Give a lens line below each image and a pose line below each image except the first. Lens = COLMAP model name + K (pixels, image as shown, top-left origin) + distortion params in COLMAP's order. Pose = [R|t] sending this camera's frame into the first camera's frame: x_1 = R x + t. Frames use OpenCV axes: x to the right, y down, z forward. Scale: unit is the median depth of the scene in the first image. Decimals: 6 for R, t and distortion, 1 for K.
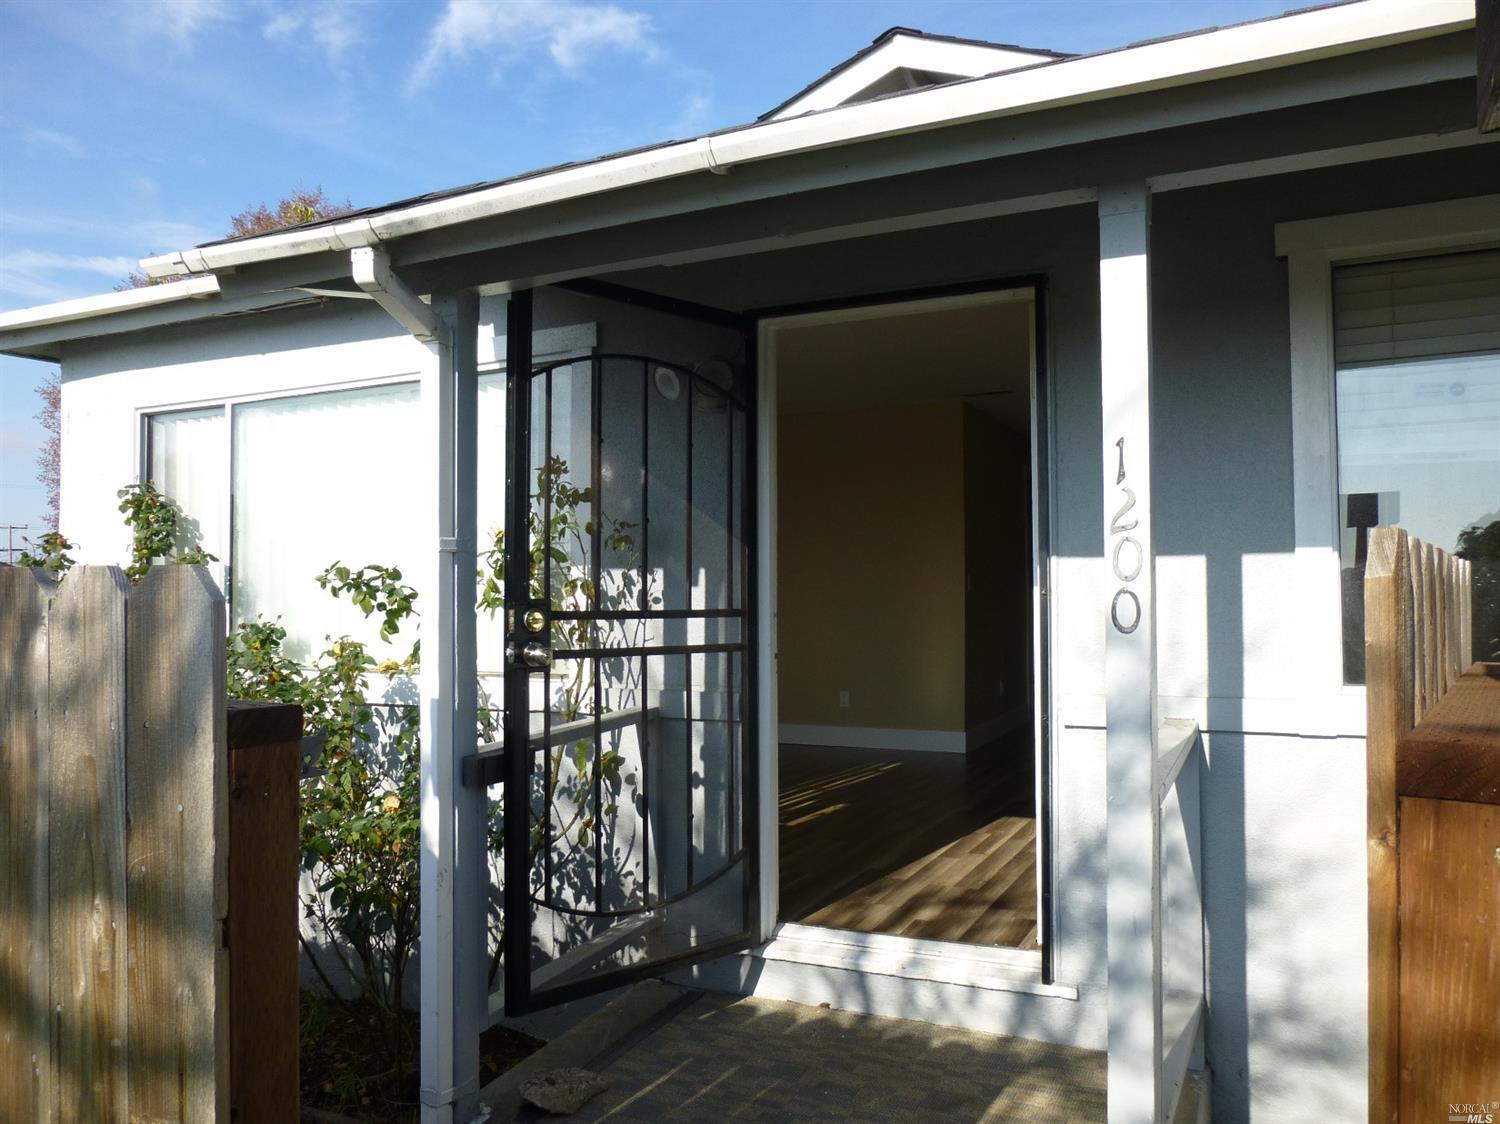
lens RADIAL K [[1136.0, 0, 754.6], [0, 1136.0, 564.1], [0, 0, 1]] dist [-0.077683, 0.086805]
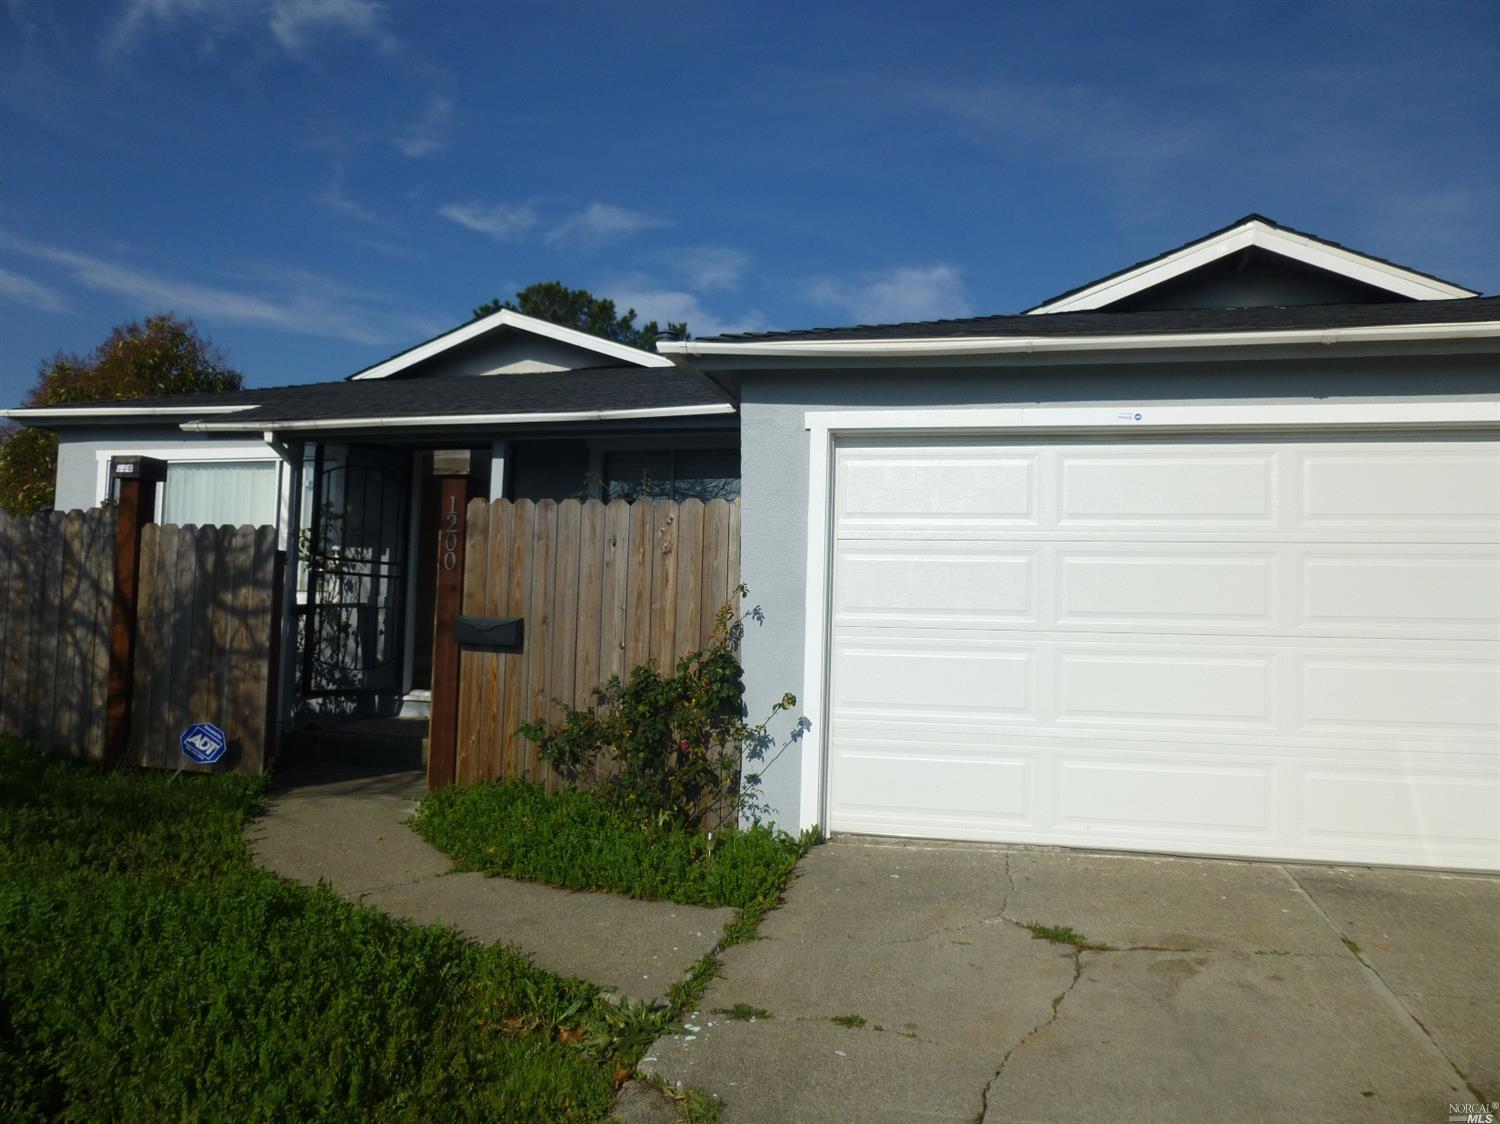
lens RADIAL K [[1136.0, 0, 754.6], [0, 1136.0, 564.1], [0, 0, 1]] dist [-0.077683, 0.086805]
pose [[0.977342, 0.045555, 0.206707, 0.240750], [-0.039738, 0.998691, -0.032212, 0.090700], [-0.207903, 0.023268, 0.977873, -1.654505]]
